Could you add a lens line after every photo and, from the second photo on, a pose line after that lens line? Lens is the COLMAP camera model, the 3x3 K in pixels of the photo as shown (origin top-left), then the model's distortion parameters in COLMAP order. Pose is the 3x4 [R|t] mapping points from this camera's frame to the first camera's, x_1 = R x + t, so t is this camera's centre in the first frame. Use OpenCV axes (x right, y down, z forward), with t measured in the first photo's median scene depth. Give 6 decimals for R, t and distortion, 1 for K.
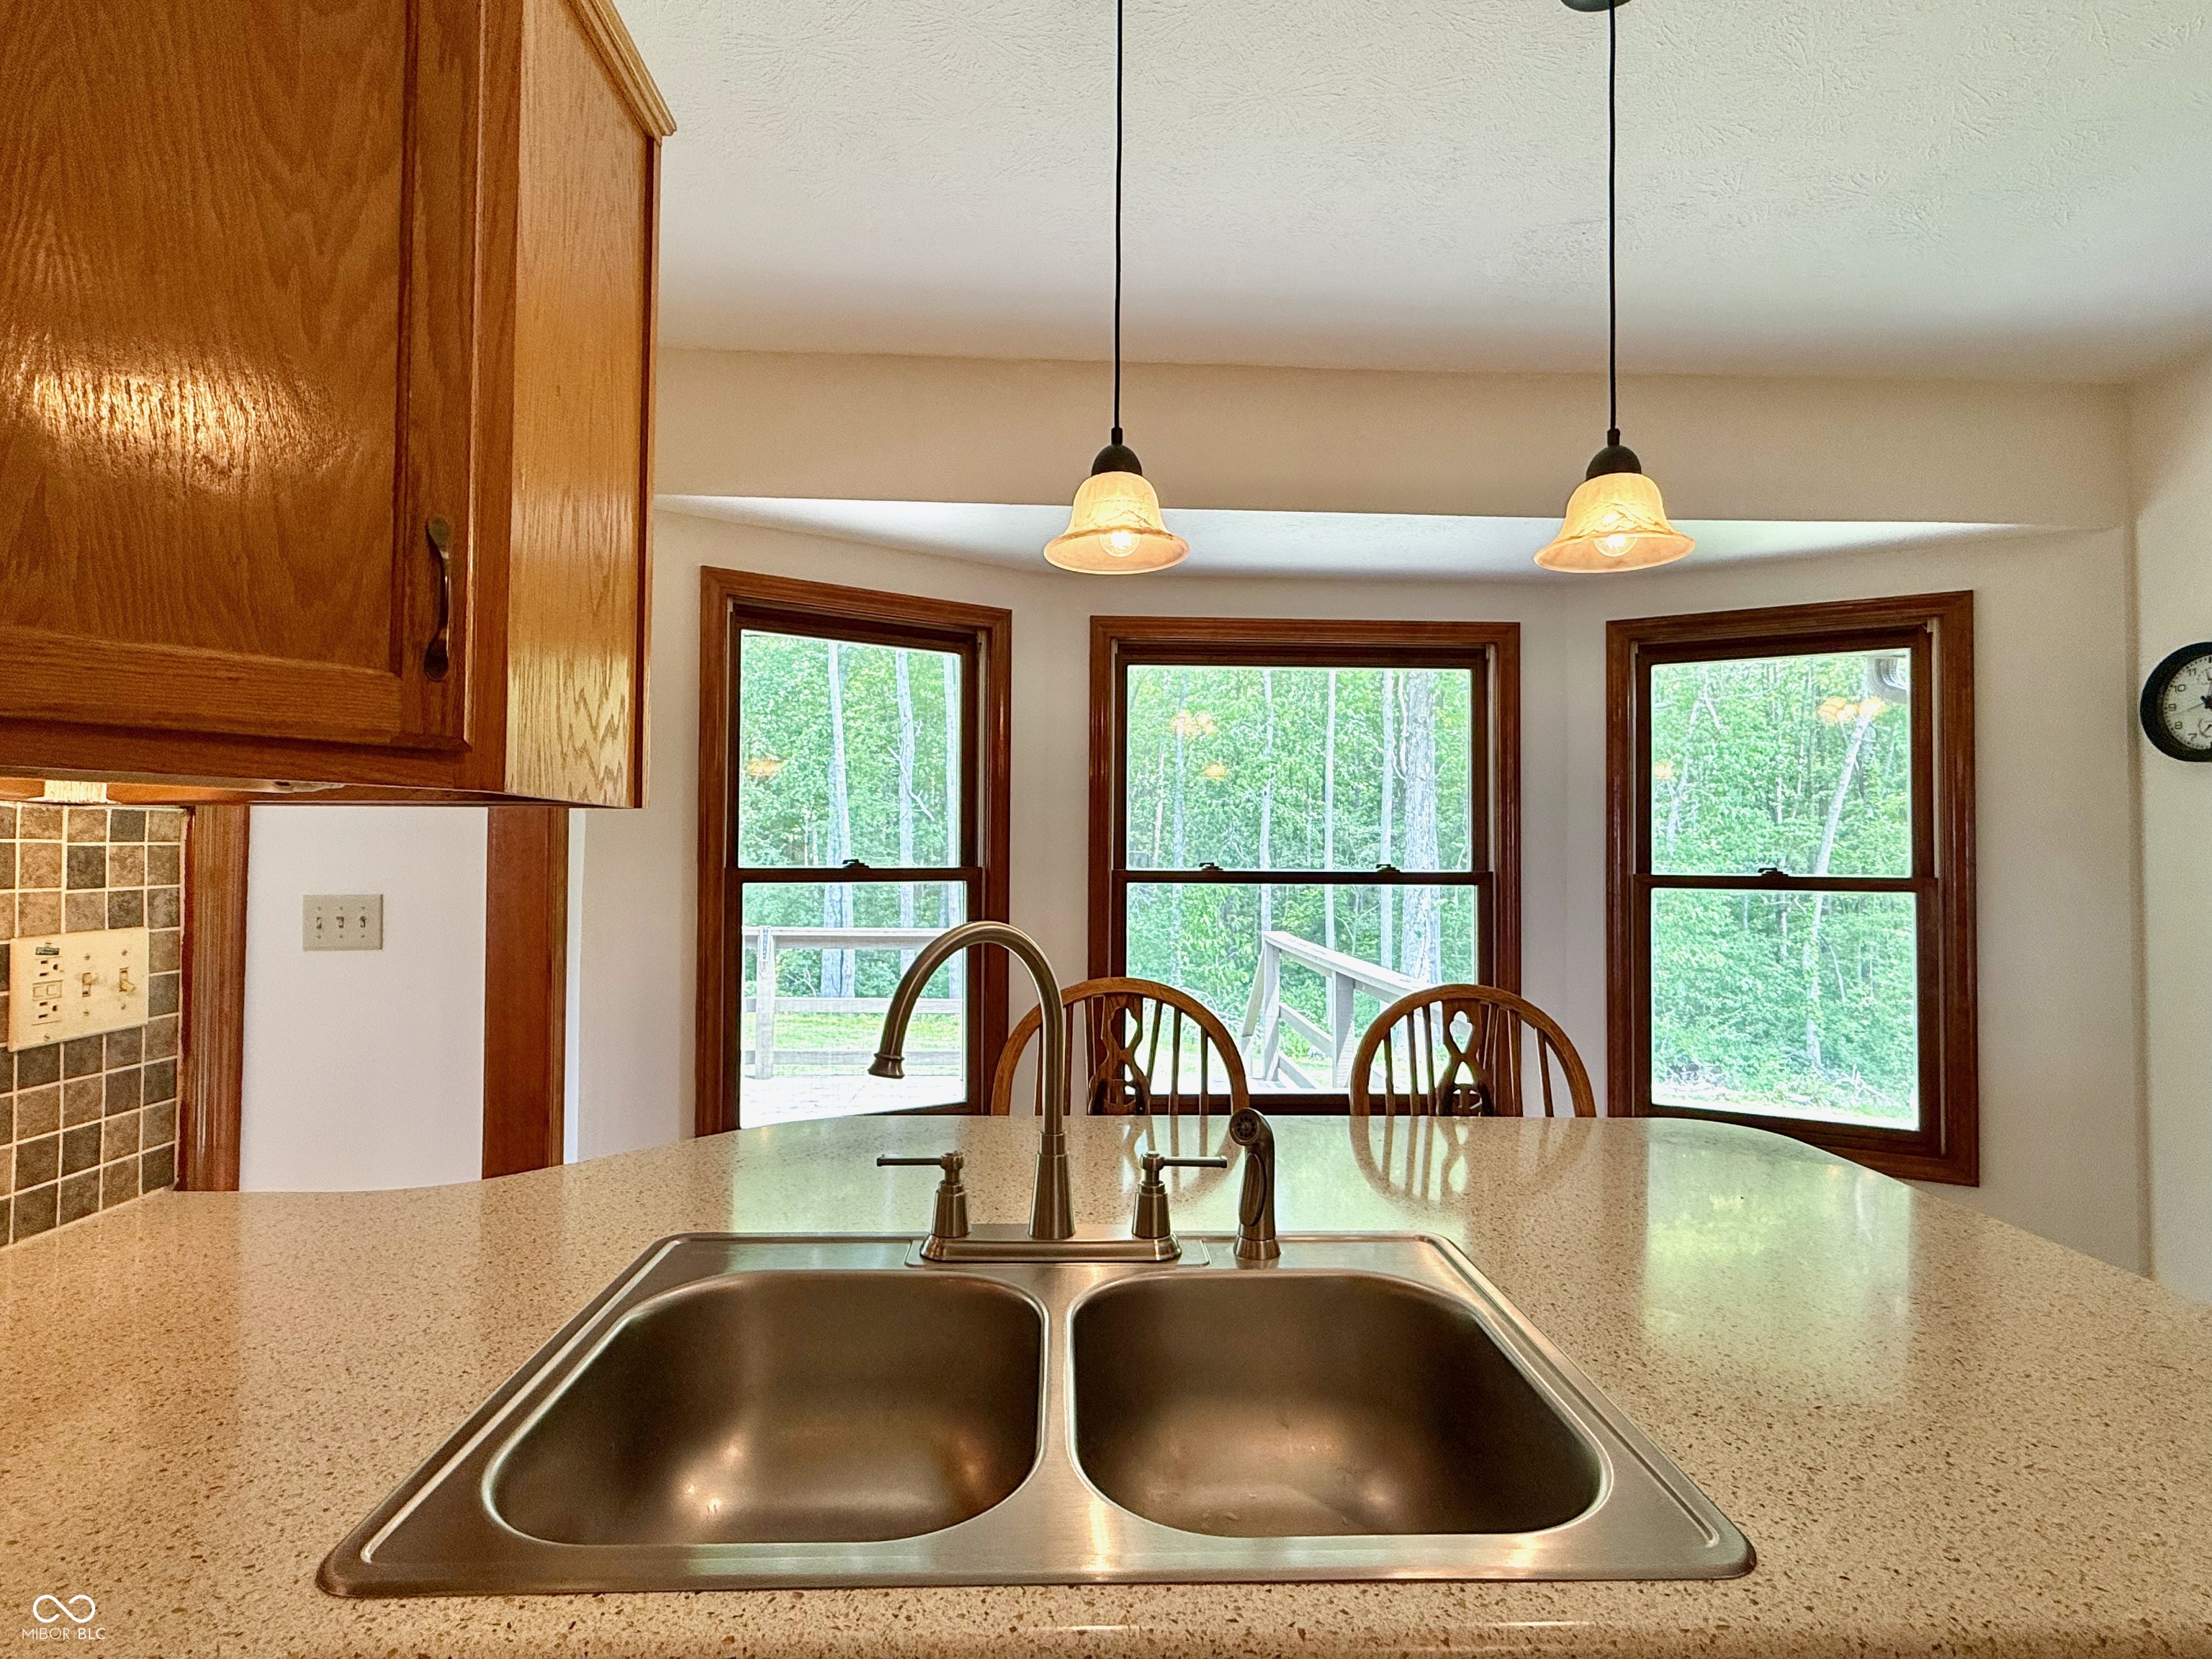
lens RADIAL K [[1088.6, 0, 1104.3], [0, 1088.6, 836.8], [0, 0, 1]] dist [-0.000207, -0.000404]
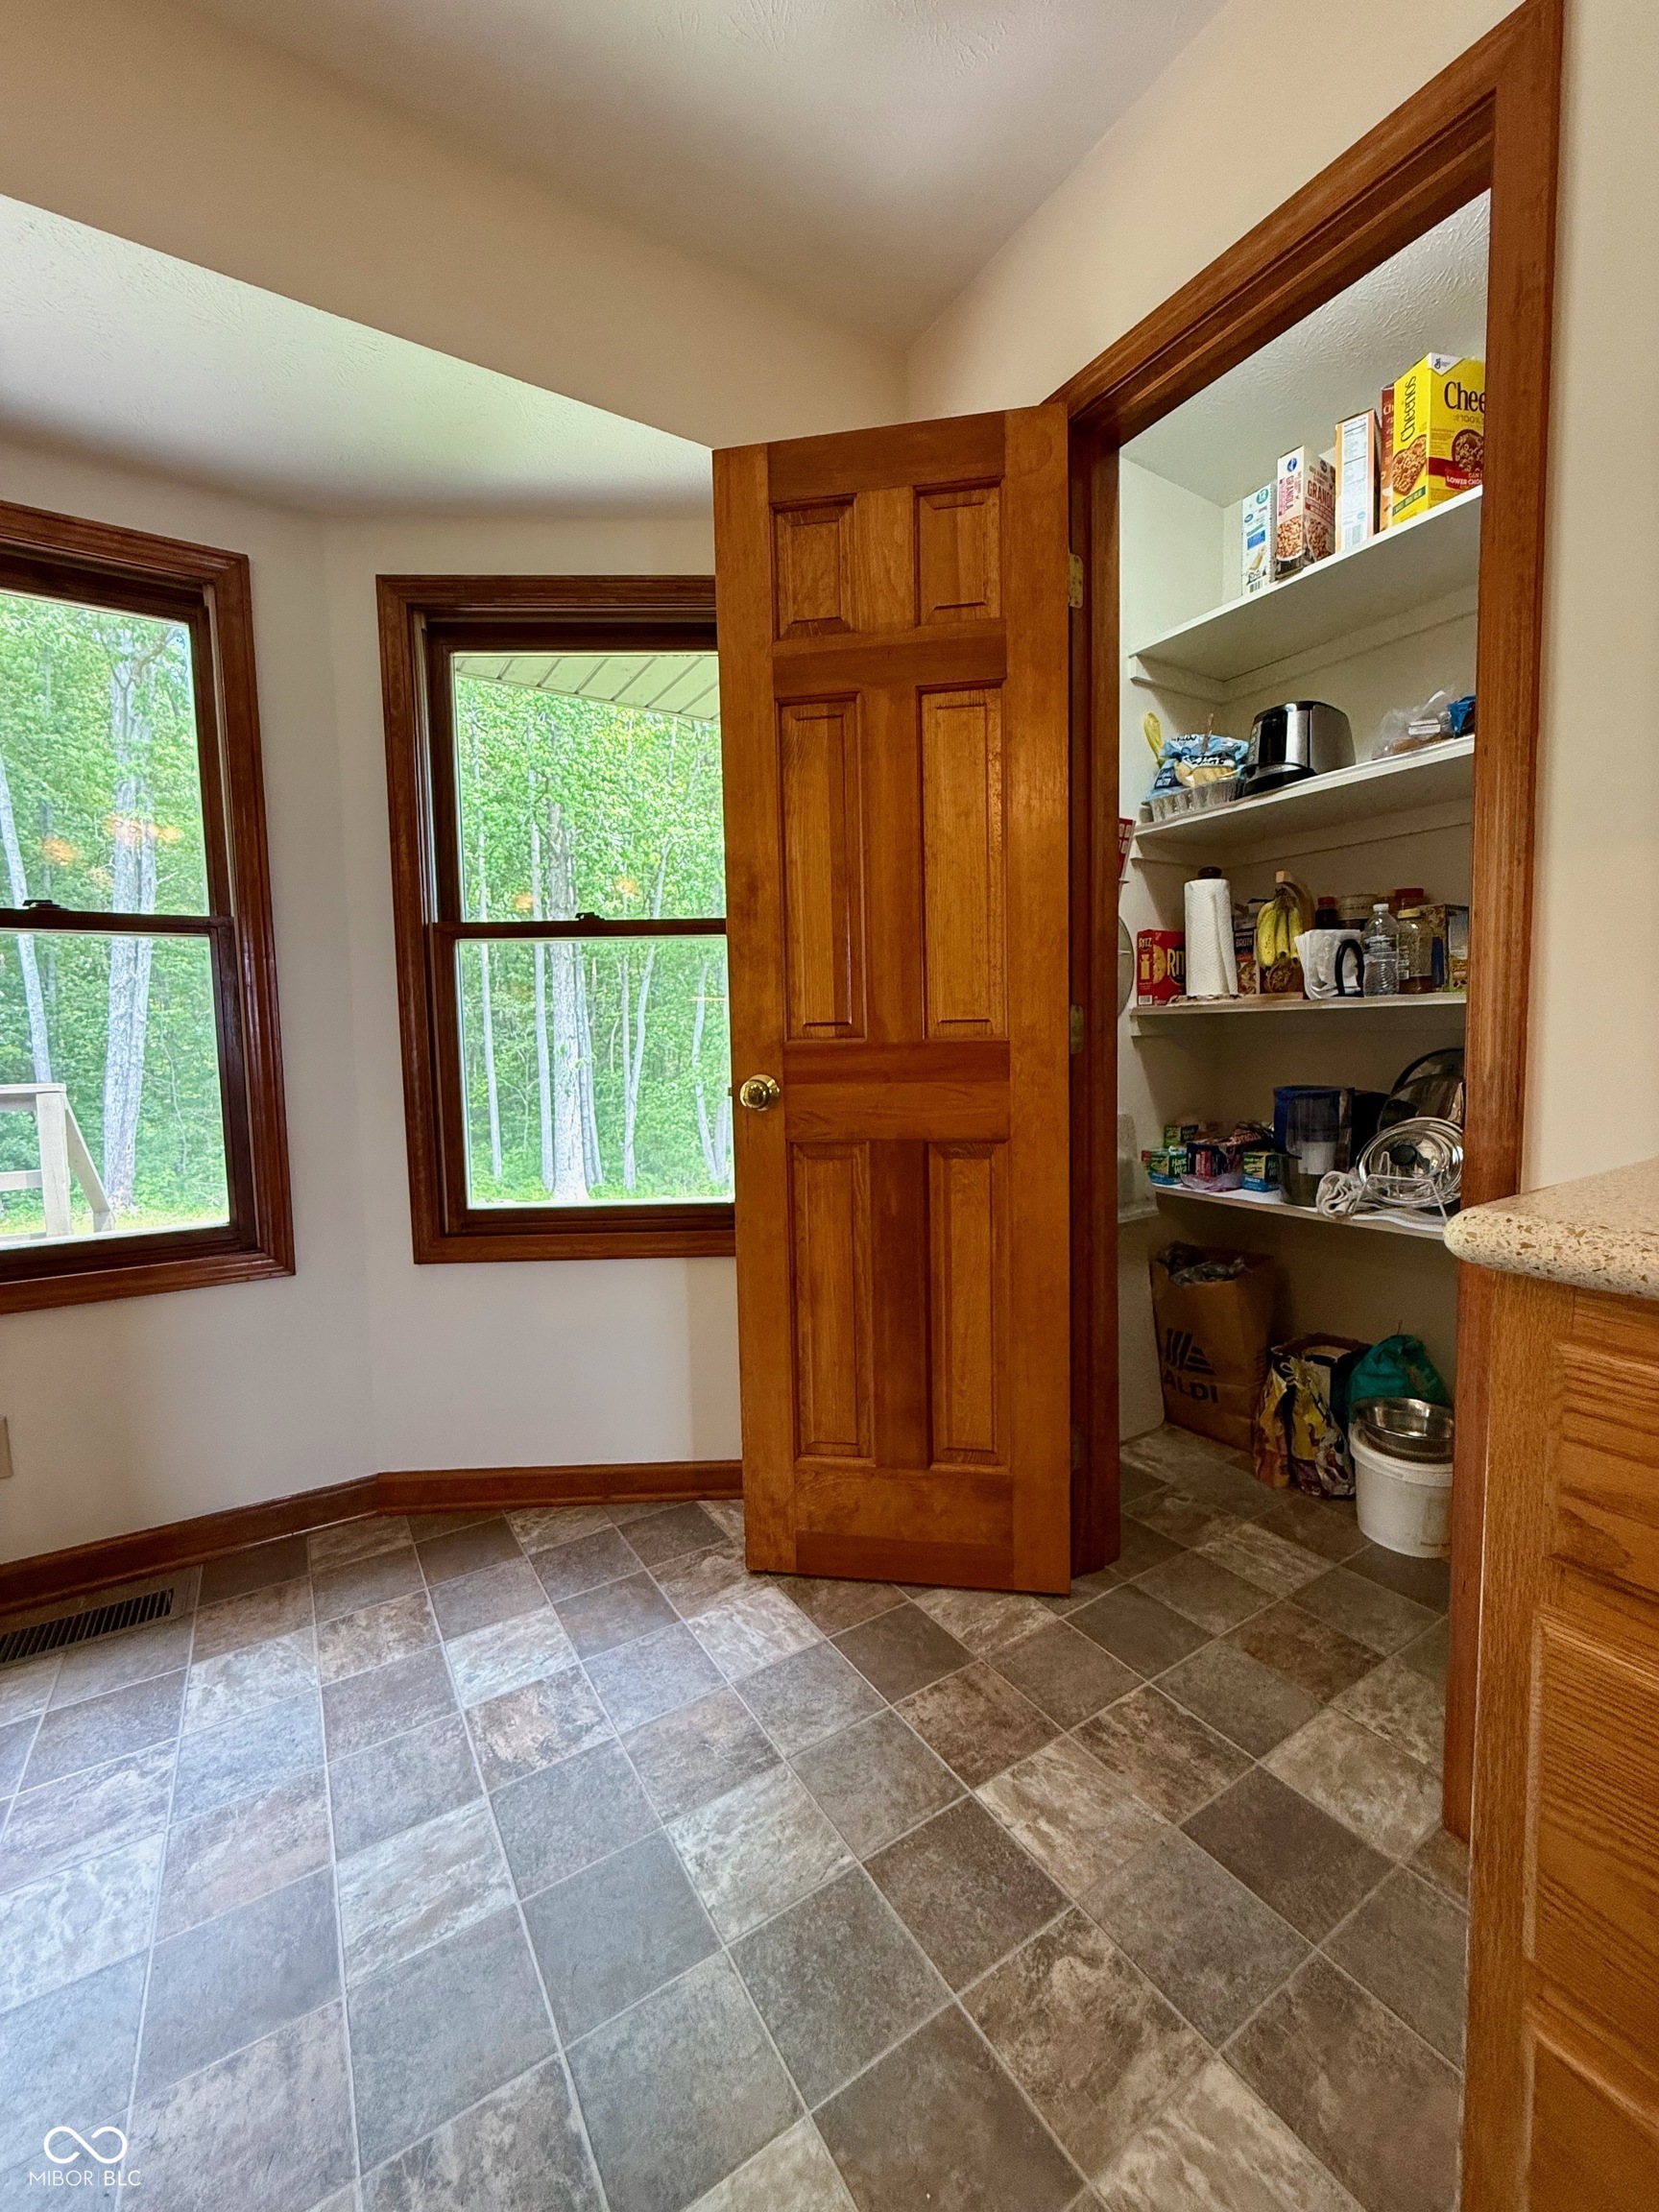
lens RADIAL K [[886.2, 0, 833.3], [0, 886.2, 1102.2], [0, 0, 1]] dist [-0.003616, 0.000306]
pose [[0.862738, -0.061047, 0.501953, 0.678430], [0.016528, 0.995560, 0.092670, 0.181171], [-0.505381, -0.071654, 0.859916, 0.499154]]
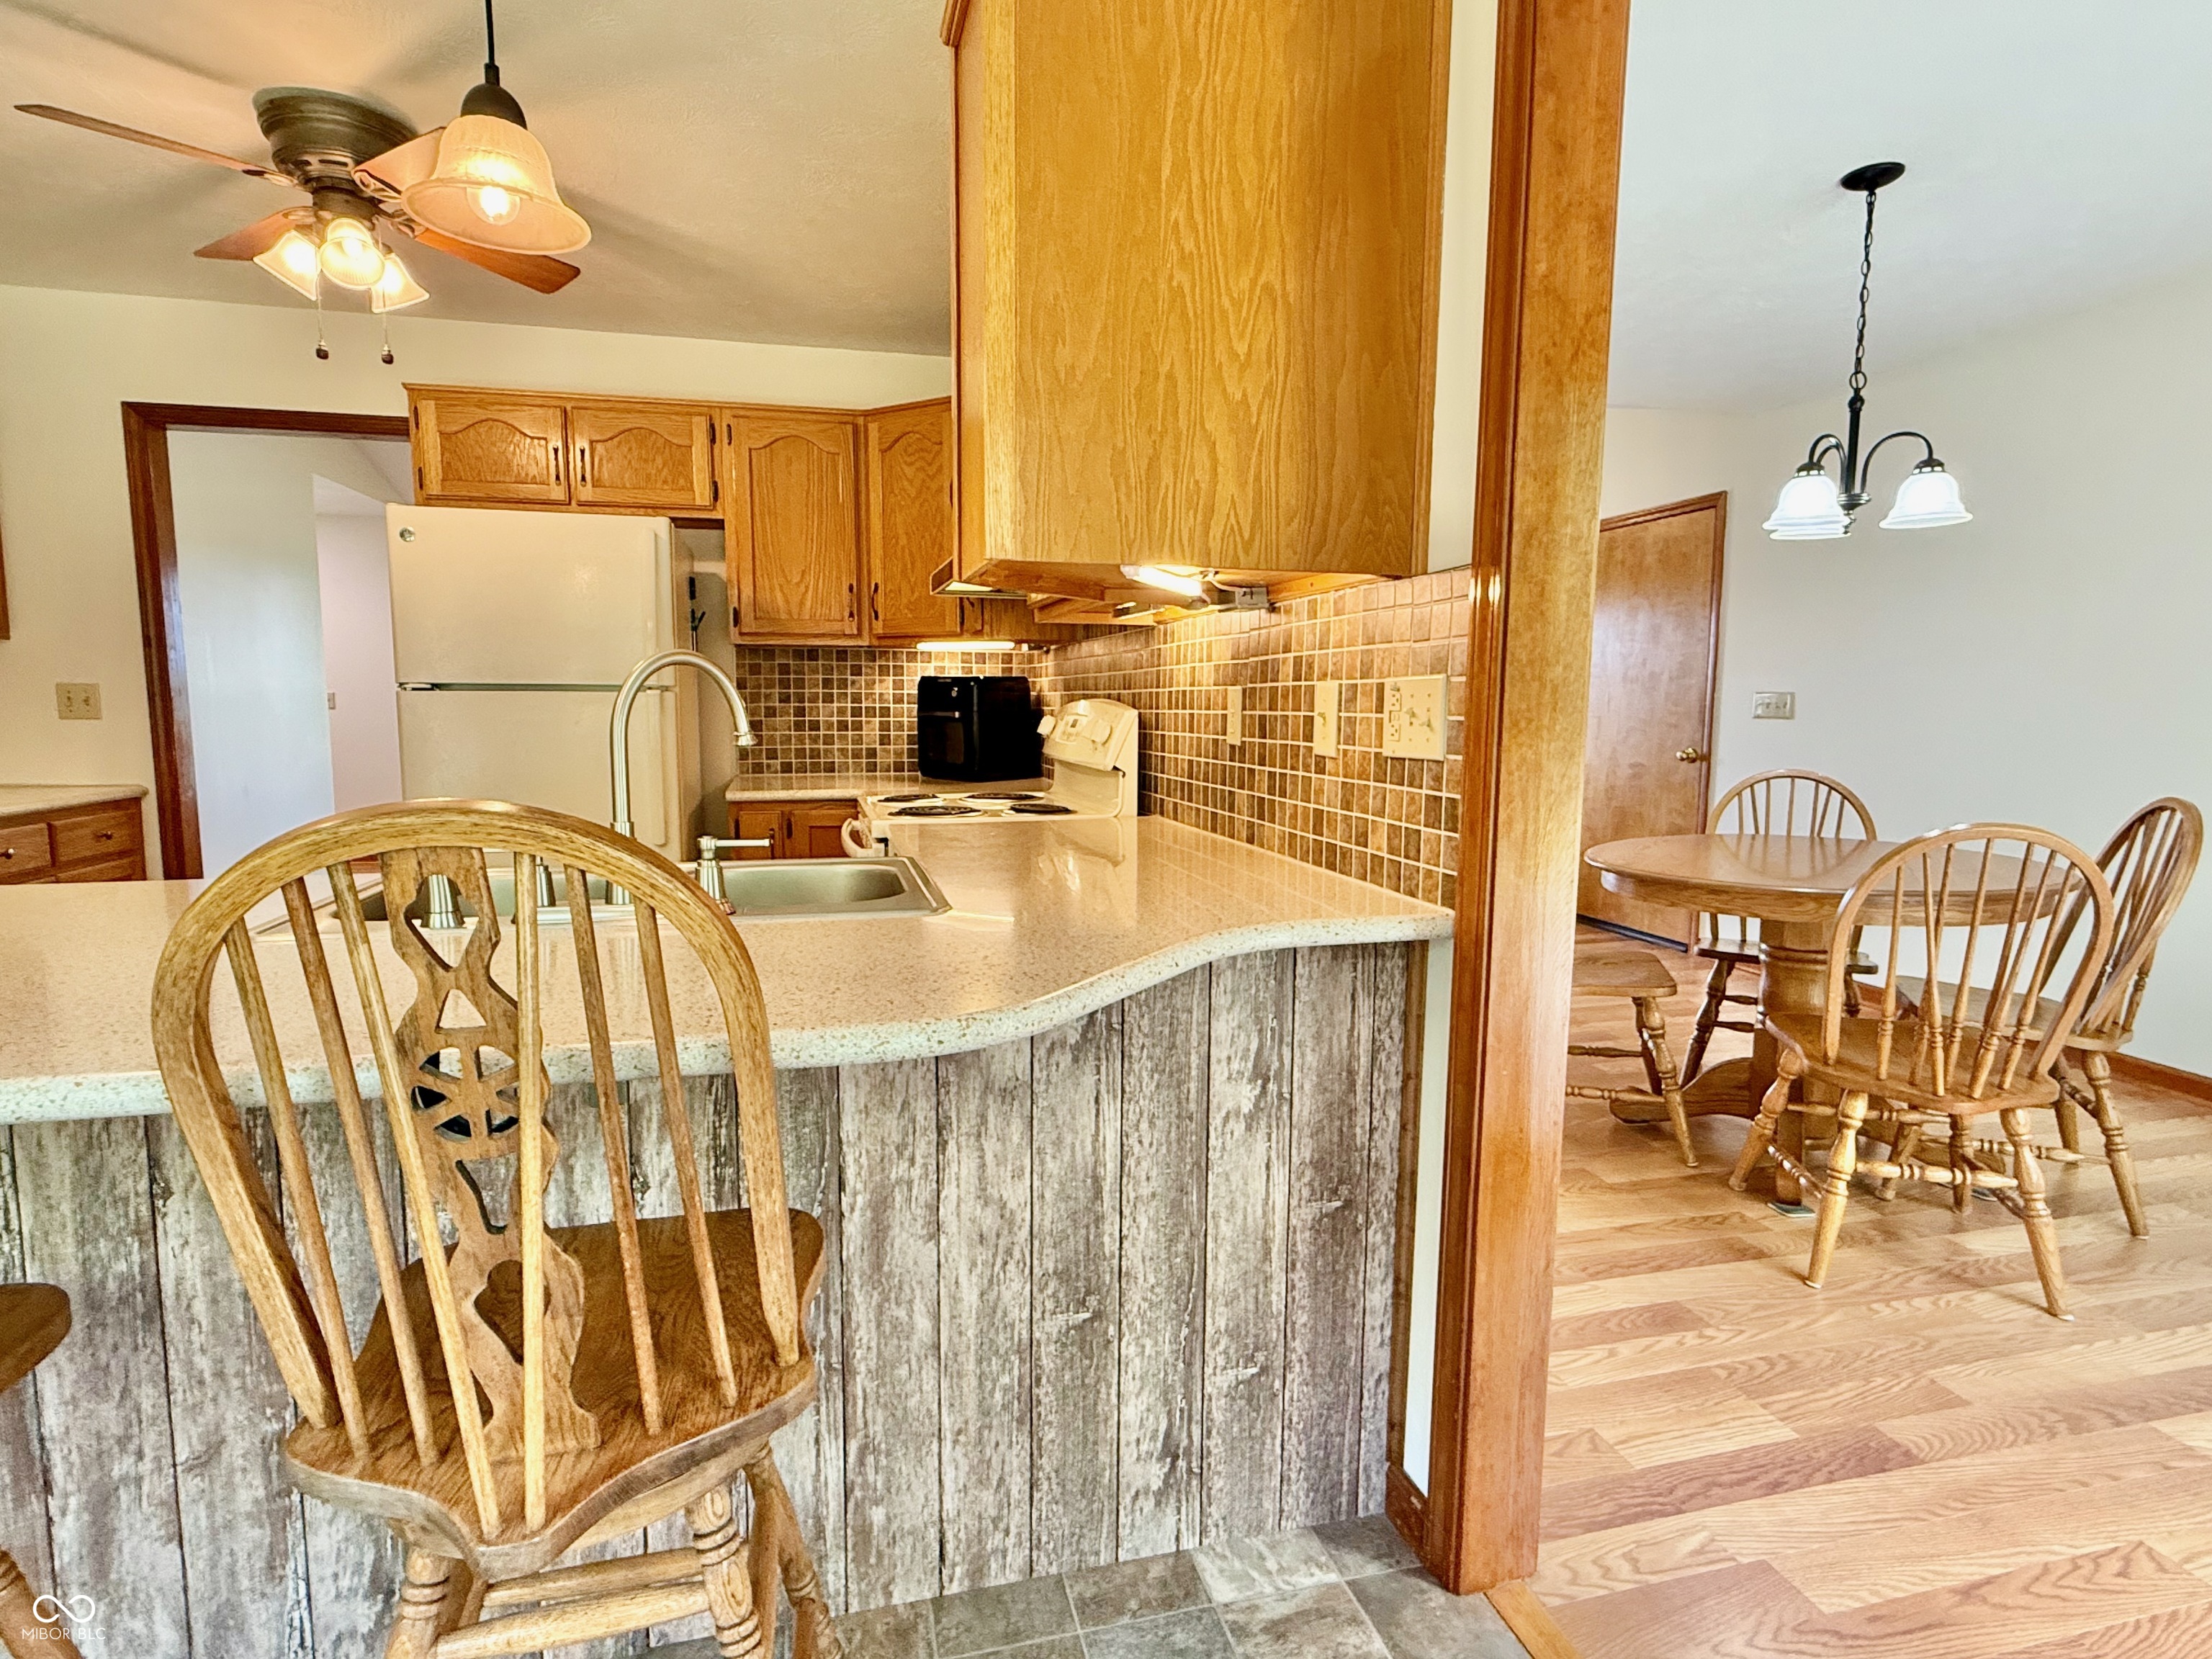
lens RADIAL K [[1173.9, 0, 1096.8], [0, 1173.9, 838.2], [0, 0, 1]] dist [0.007211, -0.000384]
pose [[-0.980277, 0.012434, -0.197236, -0.190241], [-0.006541, 0.995431, 0.095261, 0.096504], [0.197519, 0.094672, -0.975717, 1.491290]]
